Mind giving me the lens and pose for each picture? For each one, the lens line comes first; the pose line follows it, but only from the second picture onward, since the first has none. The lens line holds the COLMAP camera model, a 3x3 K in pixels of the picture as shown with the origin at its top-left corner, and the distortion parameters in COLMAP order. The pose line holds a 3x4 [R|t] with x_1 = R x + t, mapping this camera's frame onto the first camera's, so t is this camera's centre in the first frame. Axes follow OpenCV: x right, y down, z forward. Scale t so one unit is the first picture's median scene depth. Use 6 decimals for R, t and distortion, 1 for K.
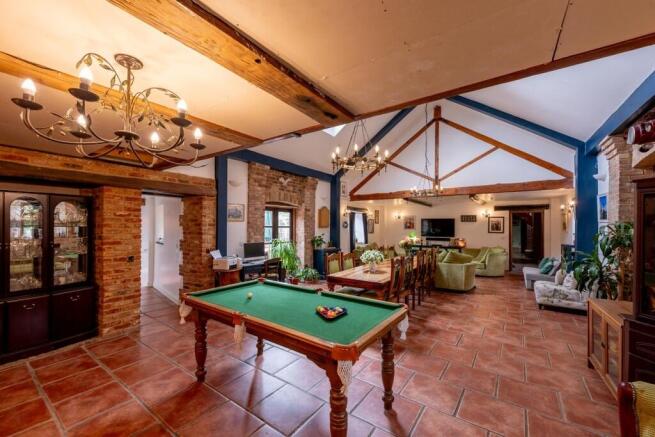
lens RADIAL K [[262.6, 0, 328.4], [0, 262.6, 224.7], [0, 0, 1]] dist [0.001267, 0.000332]
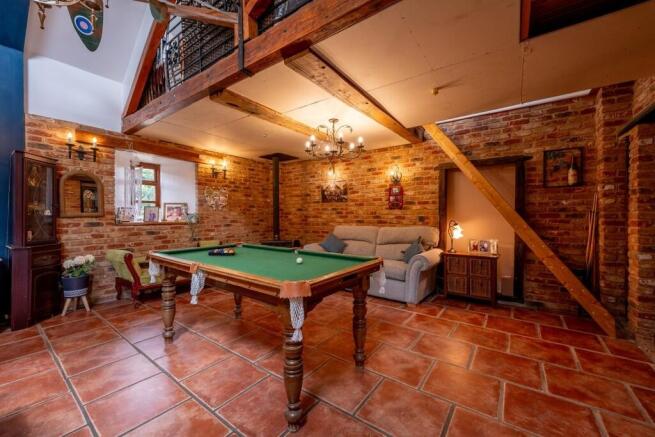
lens RADIAL K [[262.6, 0, 327.7], [0, 262.6, 216.8], [0, 0, 1]] dist [0.001267, 0.000332]
pose [[-0.999851, -0.005358, 0.016391, -0.110479], [-0.005398, 0.999983, -0.002409, 0.039315], [-0.016378, -0.002498, -0.999863, 0.504185]]
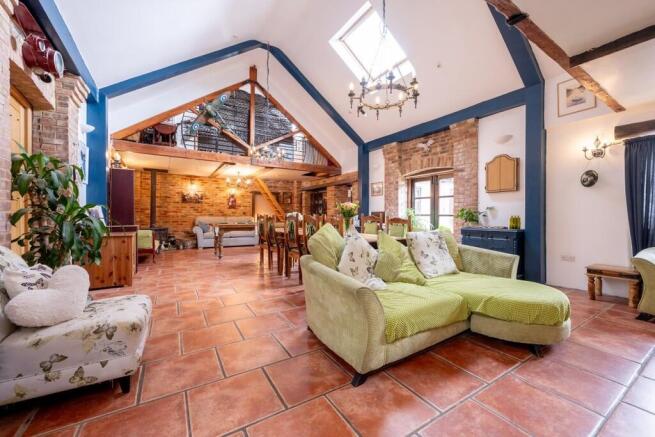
lens RADIAL K [[262.6, 0, 331.9], [0, 262.6, 216.4], [0, 0, 1]] dist [0.001267, 0.000332]
pose [[-0.380803, -0.005280, -0.924641, 0.571261], [-0.000016, 0.999984, -0.005704, 0.059248], [0.924656, -0.002157, -0.380797, 0.767130]]
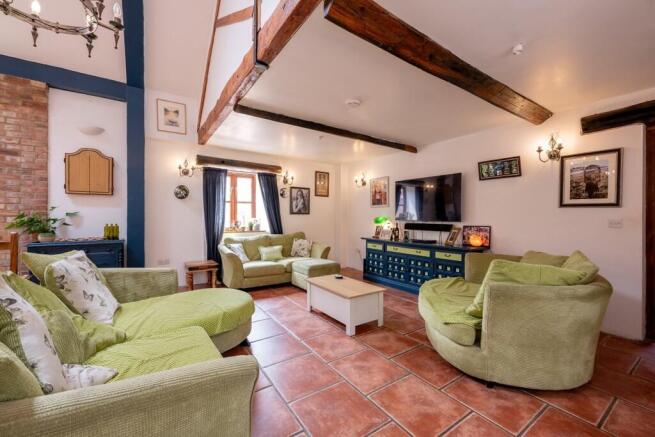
lens RADIAL K [[262.6, 0, 328.3], [0, 262.6, 218.4], [0, 0, 1]] dist [0.001267, 0.000332]
pose [[0.936883, 0.003119, -0.349630, 0.472625], [0.000682, 0.999942, 0.010749, 0.042460], [0.349643, -0.010309, 0.936826, 0.623774]]
